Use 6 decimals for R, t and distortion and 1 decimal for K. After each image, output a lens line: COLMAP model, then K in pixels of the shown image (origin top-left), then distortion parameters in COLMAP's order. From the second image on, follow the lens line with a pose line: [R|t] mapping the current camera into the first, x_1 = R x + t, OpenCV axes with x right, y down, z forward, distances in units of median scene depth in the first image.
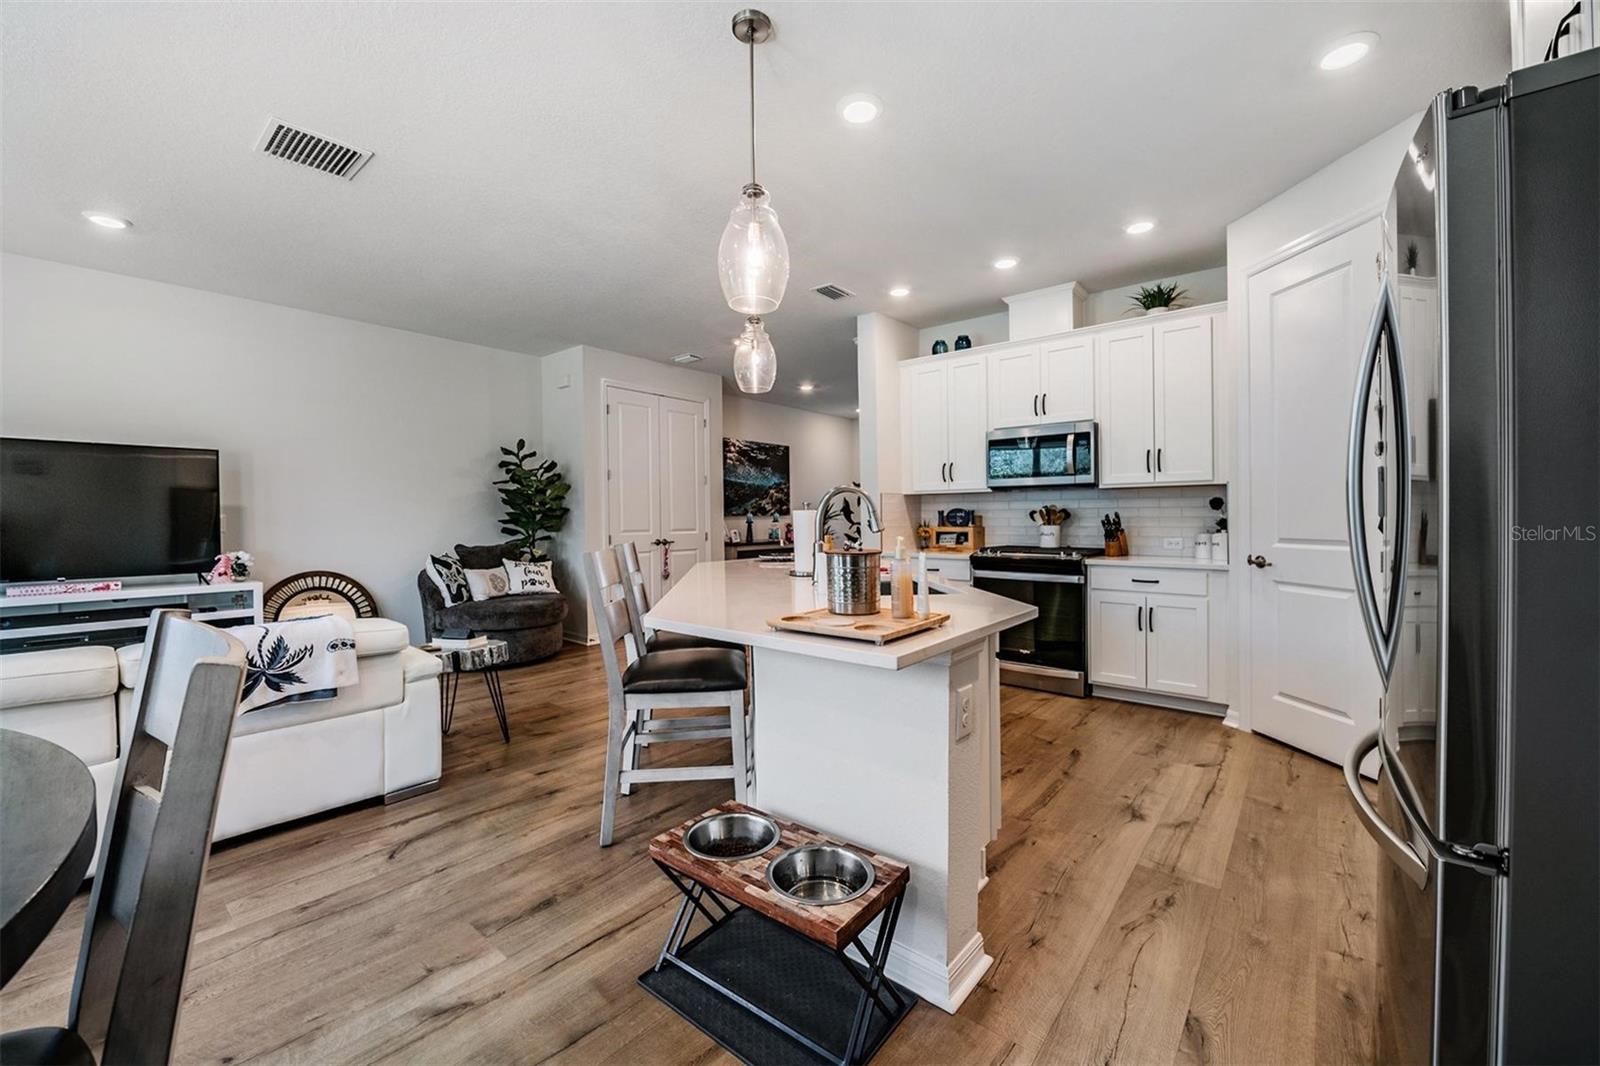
lens RADIAL K [[630.4, 0, 801.3], [0, 630.4, 525.9], [0, 0, 1]] dist [-0.008309, -0.004549]
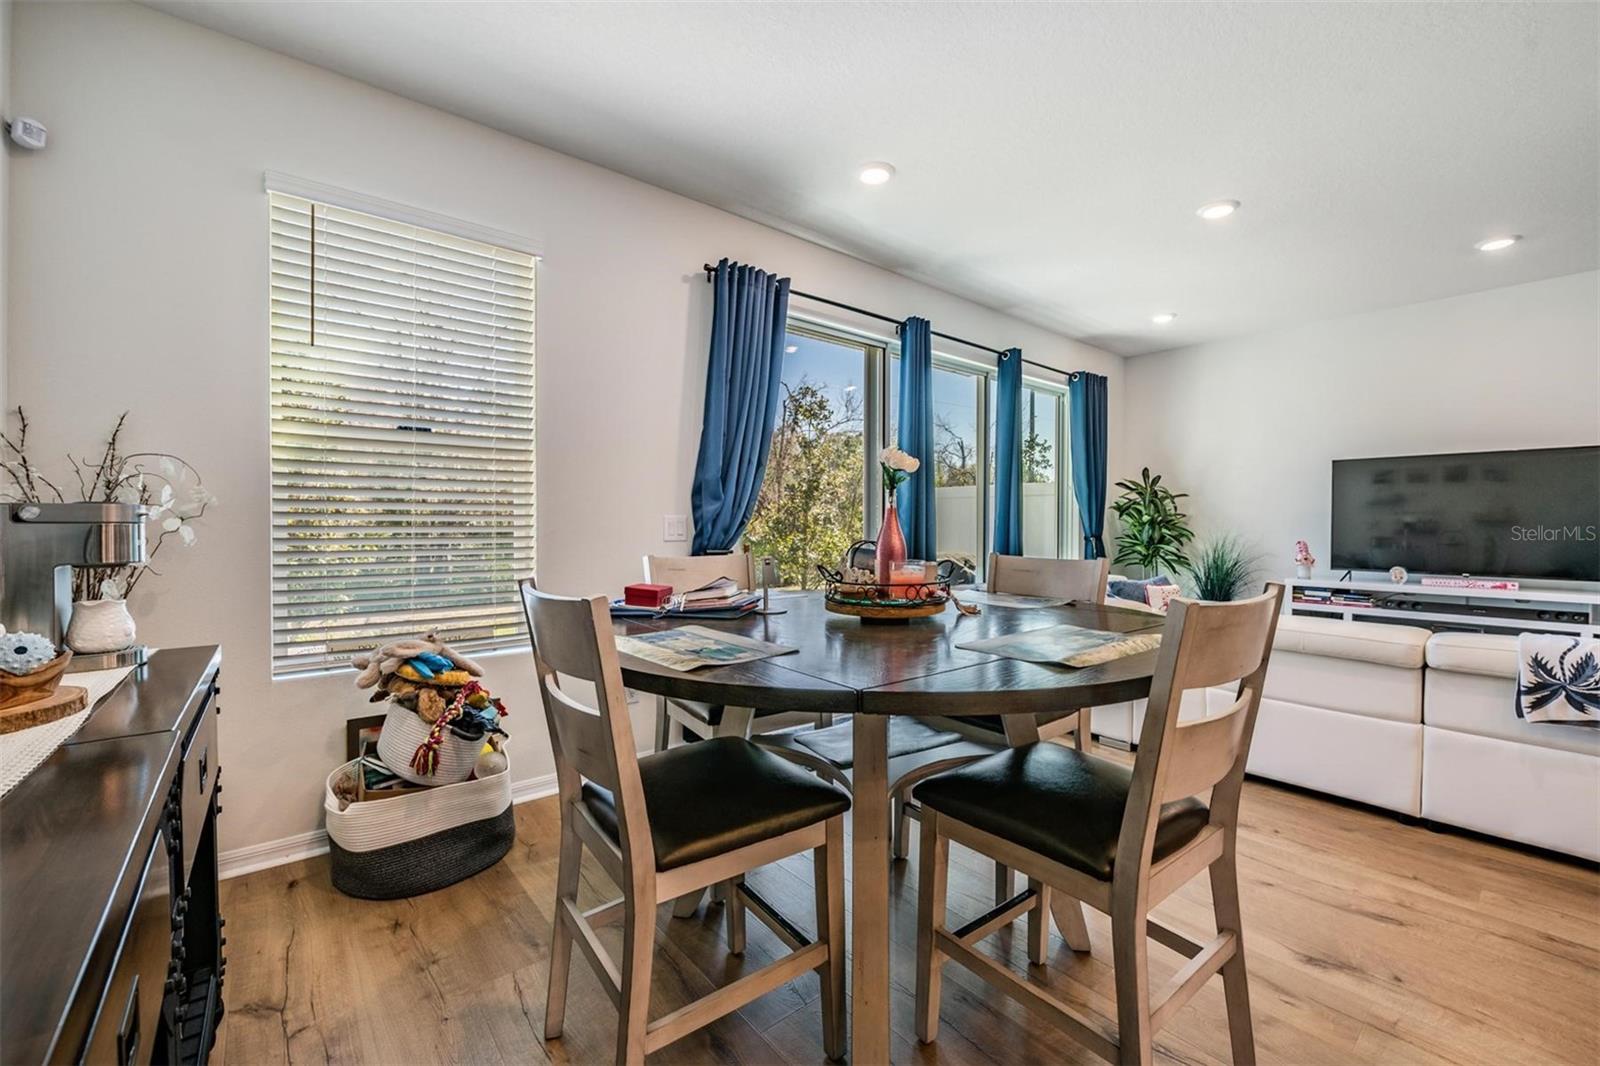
lens RADIAL K [[639.5, 0, 807.6], [0, 639.5, 532.2], [0, 0, 1]] dist [0.015286, -0.011963]
pose [[-0.187466, 0.020068, -0.982066, 0.179610], [-0.014118, 0.999633, 0.023122, -0.002272], [0.982170, 0.018199, -0.187114, 0.036416]]
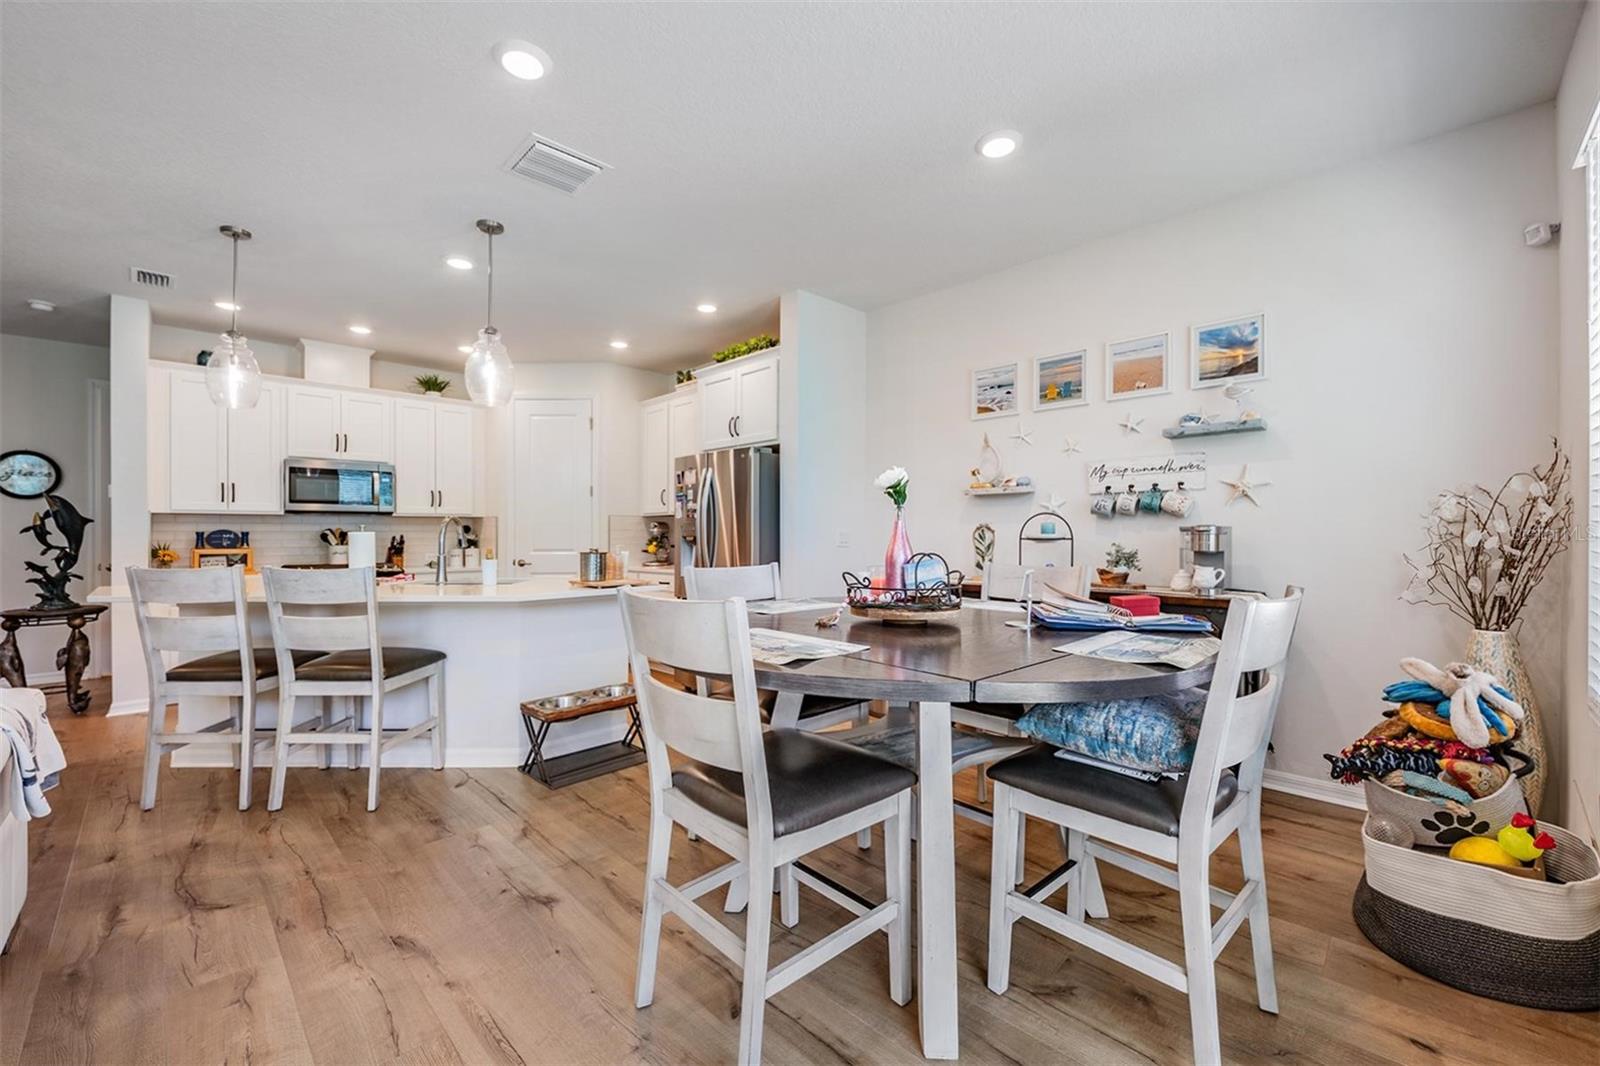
lens RADIAL K [[640.3, 0, 814.0], [0, 640.3, 534.2], [0, 0, 1]] dist [-0.014210, -0.000494]
pose [[0.079450, 0.006575, 0.996817, -0.931274], [0.018265, 0.999801, -0.008051, 0.005181], [-0.996671, 0.018847, 0.079314, 0.036809]]
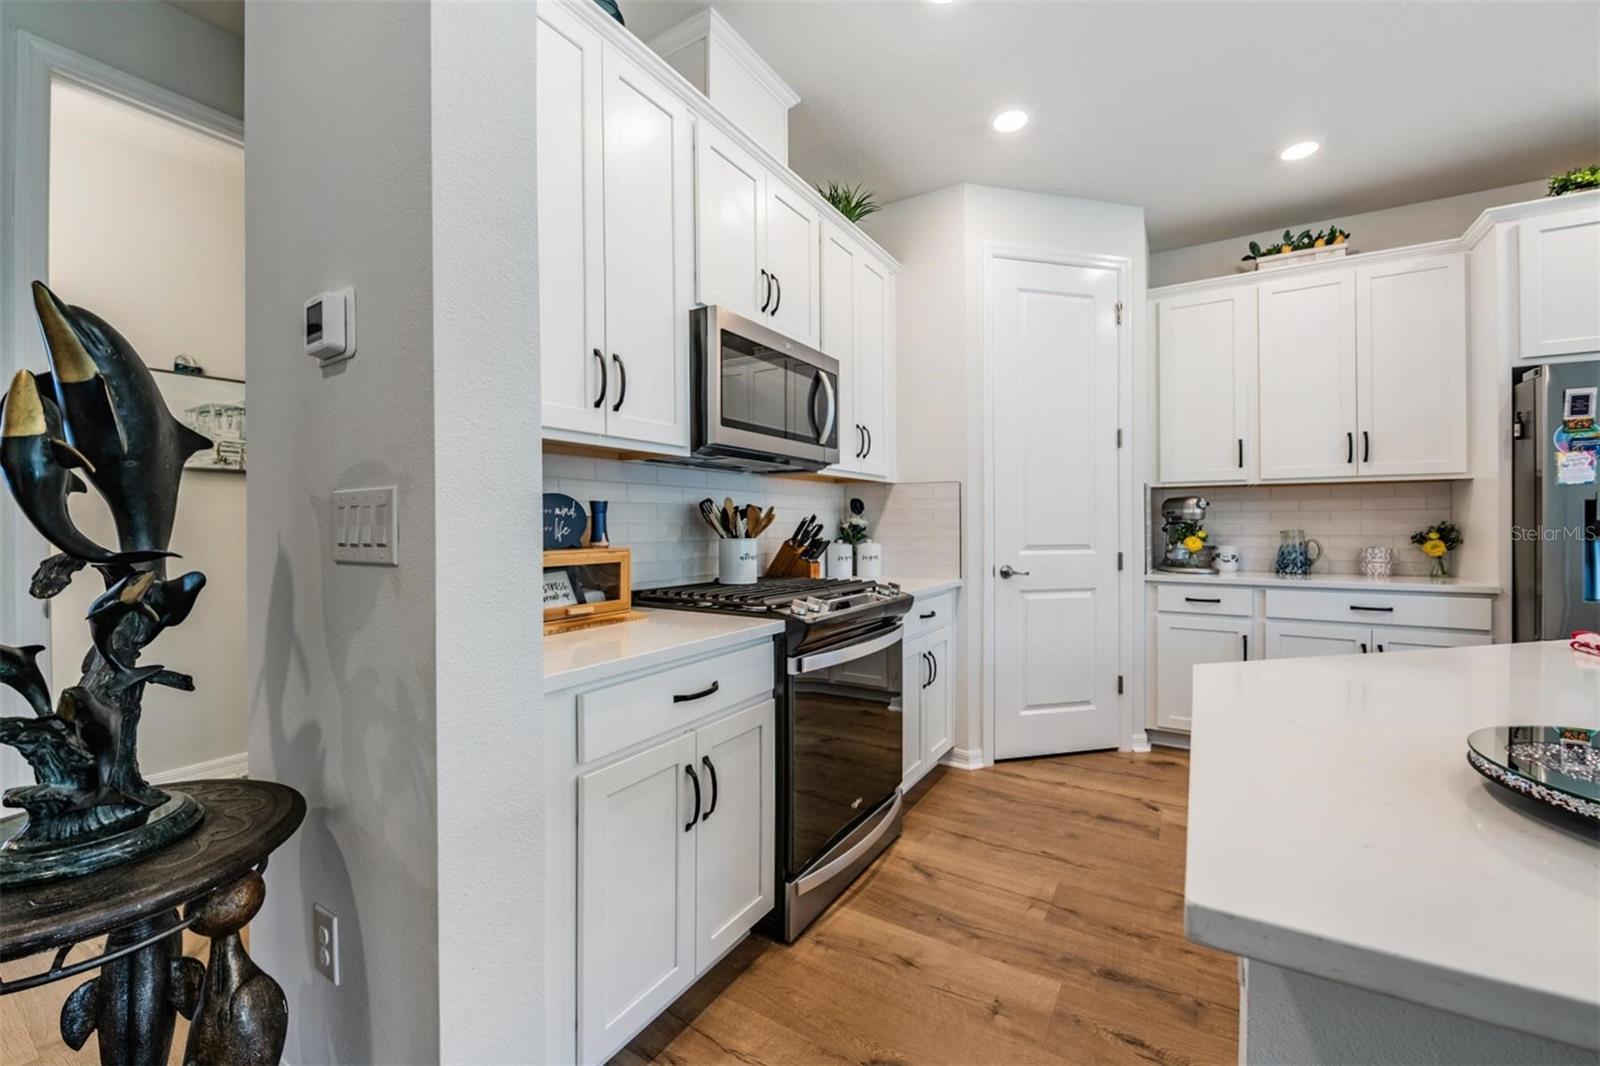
lens RADIAL K [[639.2, 0, 813.2], [0, 639.2, 524.8], [0, 0, 1]] dist [0.000479, -0.007071]
pose [[-0.140118, 0.005590, 0.990119, -0.143976], [0.015871, 0.999868, -0.003399, -0.011784], [-0.990008, 0.015238, -0.140188, 1.325646]]
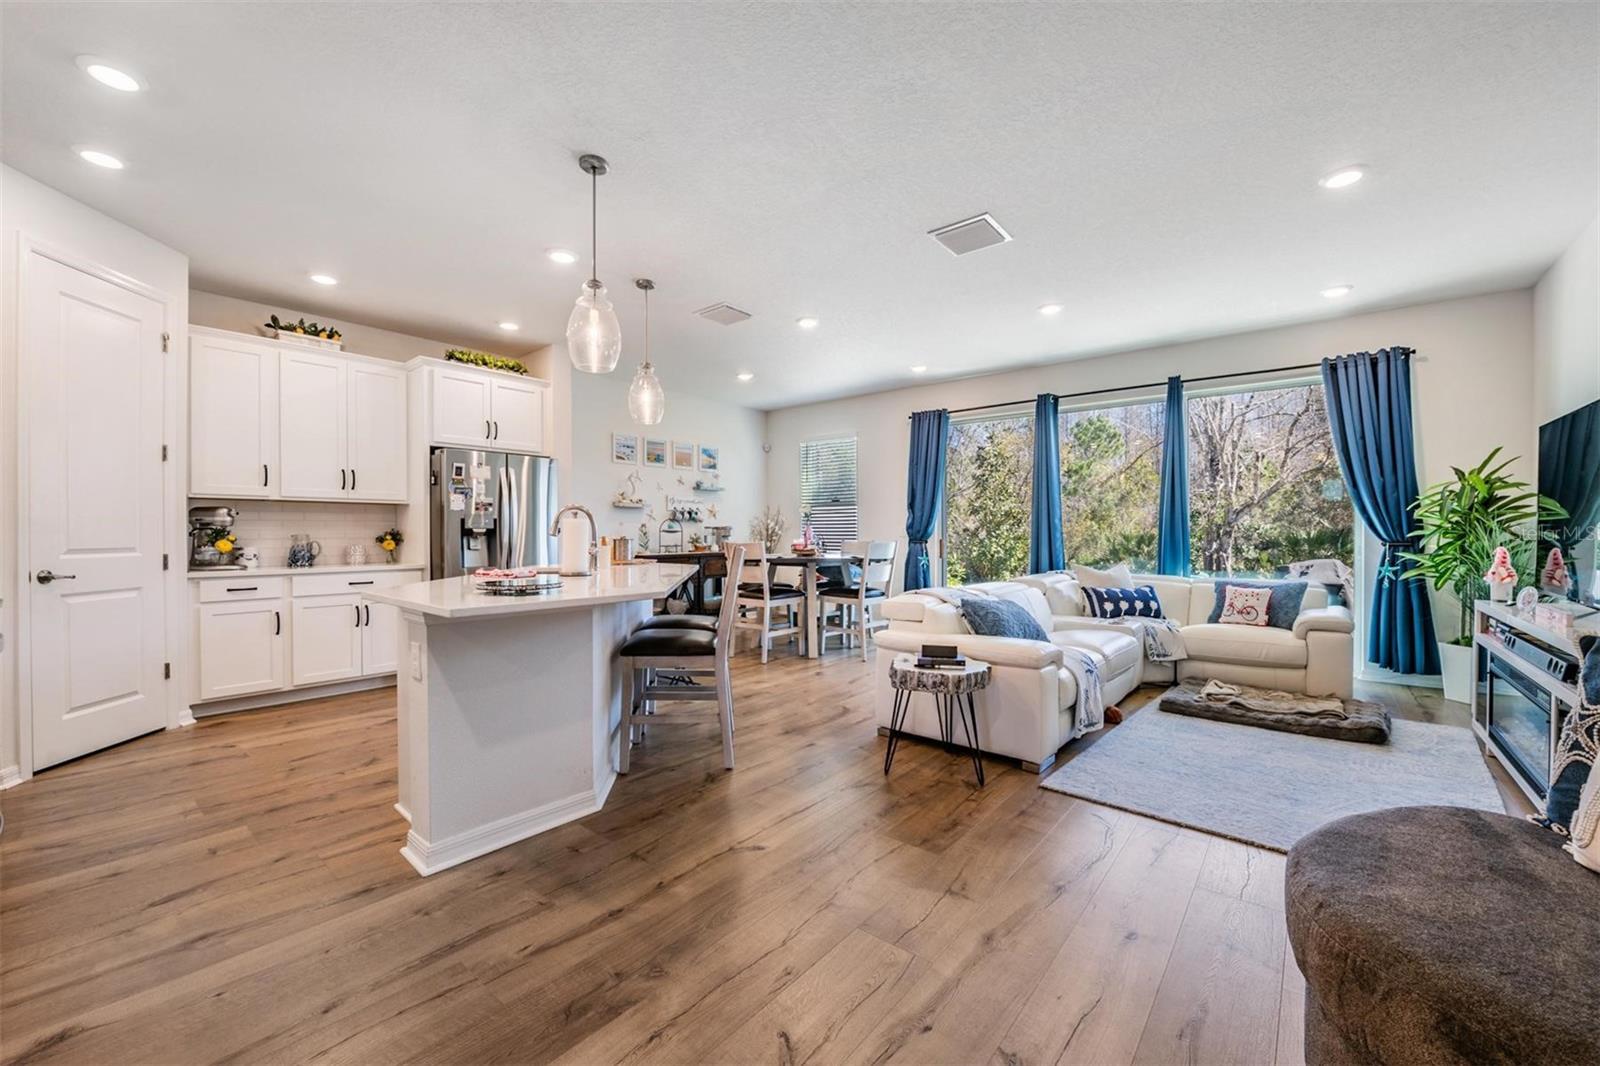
lens RADIAL K [[624.6, 0, 790.6], [0, 624.6, 537.8], [0, 0, 1]] dist [-0.003673, -0.003898]
pose [[-0.999915, 0.006712, 0.011212, -0.322681], [0.006955, 0.999740, 0.021736, -0.009315], [-0.011063, 0.021813, -0.999701, 1.756302]]
